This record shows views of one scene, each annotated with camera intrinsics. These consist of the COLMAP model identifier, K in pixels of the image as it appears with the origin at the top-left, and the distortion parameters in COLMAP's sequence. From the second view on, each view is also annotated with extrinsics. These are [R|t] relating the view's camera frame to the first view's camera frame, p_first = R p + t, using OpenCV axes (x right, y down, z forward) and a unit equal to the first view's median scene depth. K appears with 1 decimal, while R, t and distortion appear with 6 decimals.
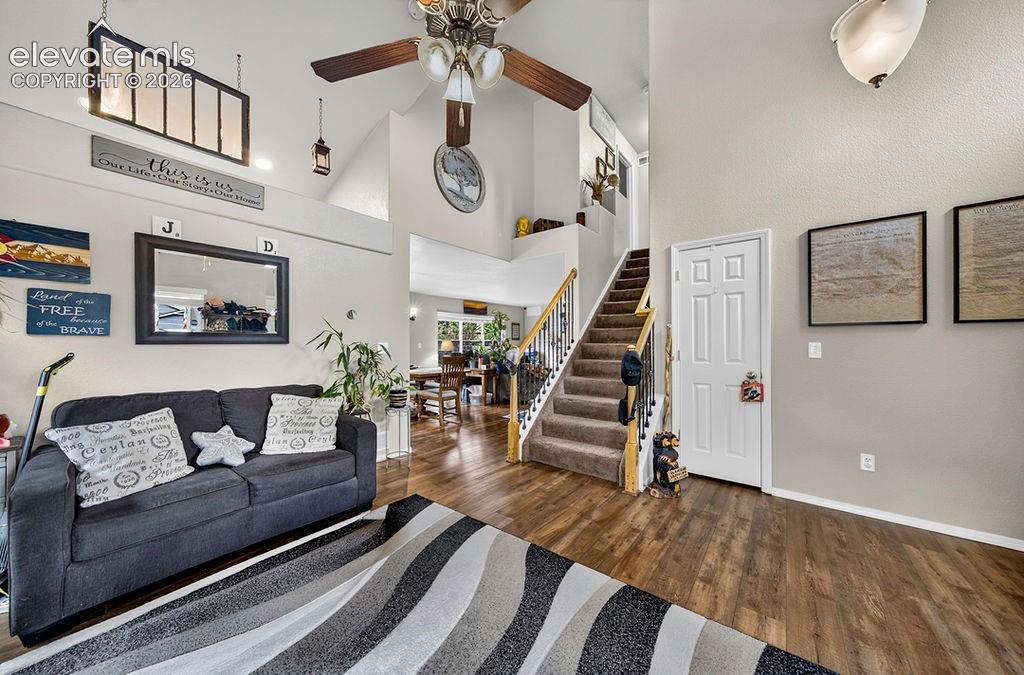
lens RADIAL K [[344.6, 0, 509.0], [0, 344.6, 341.1], [0, 0, 1]] dist [-0.001197, 0.000094]
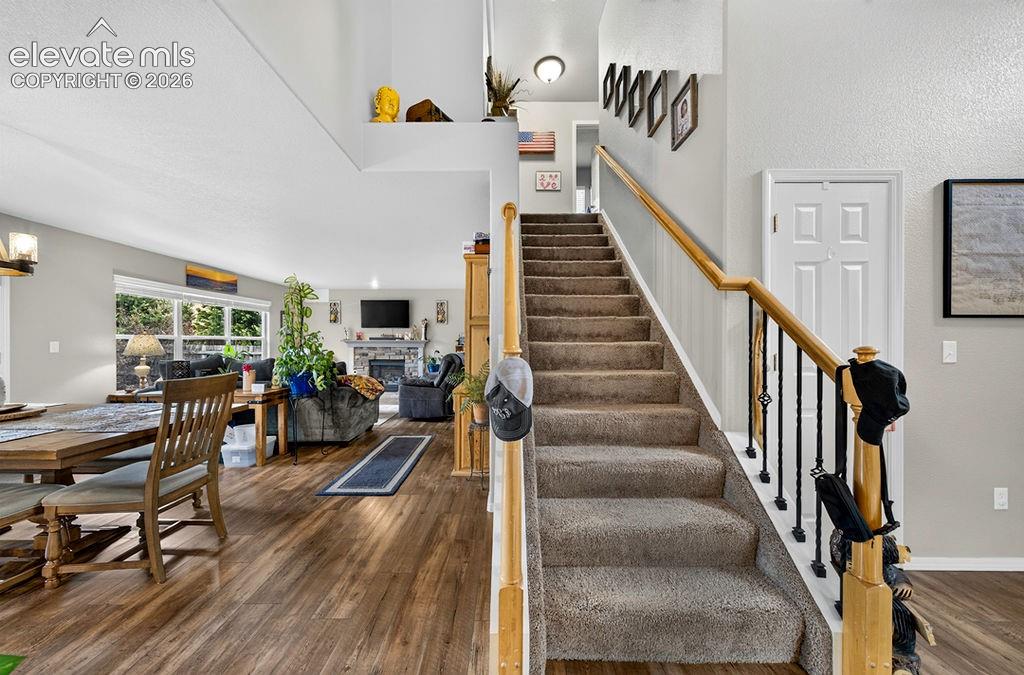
lens RADIAL K [[344.6, 0, 509.0], [0, 344.6, 341.1], [0, 0, 1]] dist [-0.001197, 0.000094]
pose [[0.784879, 0.002284, 0.619645, -0.265597], [-0.005300, 0.999981, 0.003027, 0.007659], [-0.619626, -0.005660, 0.784877, 1.008629]]
